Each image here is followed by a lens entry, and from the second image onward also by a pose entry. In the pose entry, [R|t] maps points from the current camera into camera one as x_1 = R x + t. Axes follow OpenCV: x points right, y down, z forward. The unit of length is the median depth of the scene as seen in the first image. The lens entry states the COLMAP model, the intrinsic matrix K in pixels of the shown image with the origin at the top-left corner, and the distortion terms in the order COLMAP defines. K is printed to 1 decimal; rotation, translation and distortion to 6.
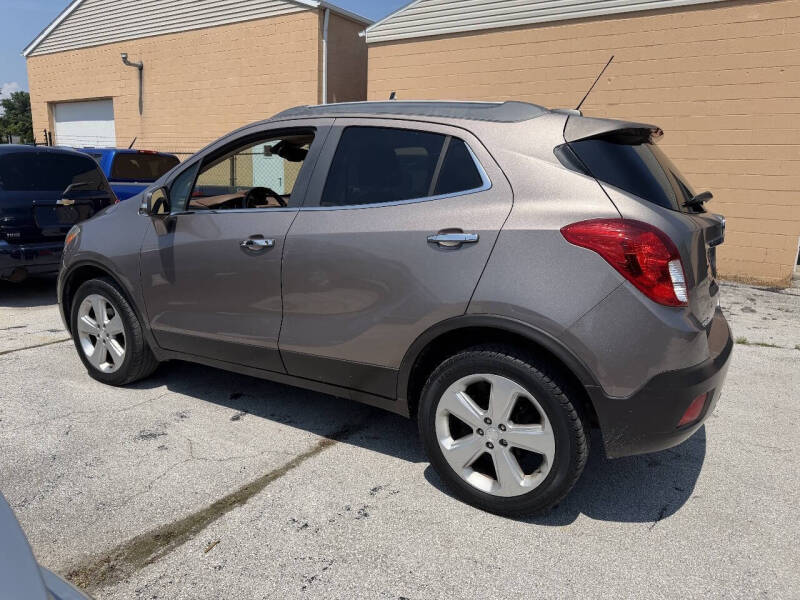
lens RADIAL K [[565.6, 0, 400.0], [0, 565.6, 300.0], [0, 0, 1]] dist [0.030930, -0.029904]
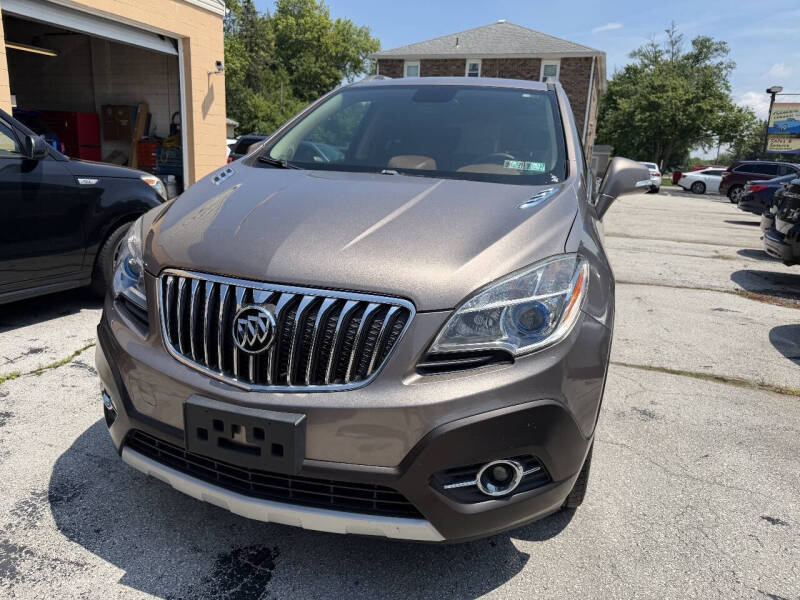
lens RADIAL K [[572.7, 0, 393.9], [0, 572.7, 301.2], [0, 0, 1]] dist [0.004786, -0.006811]
pose [[-0.212594, -0.276106, 0.937320, -1.474847], [0.161116, 0.936214, 0.312323, -0.393958], [-0.963766, 0.217416, -0.154549, 1.845492]]
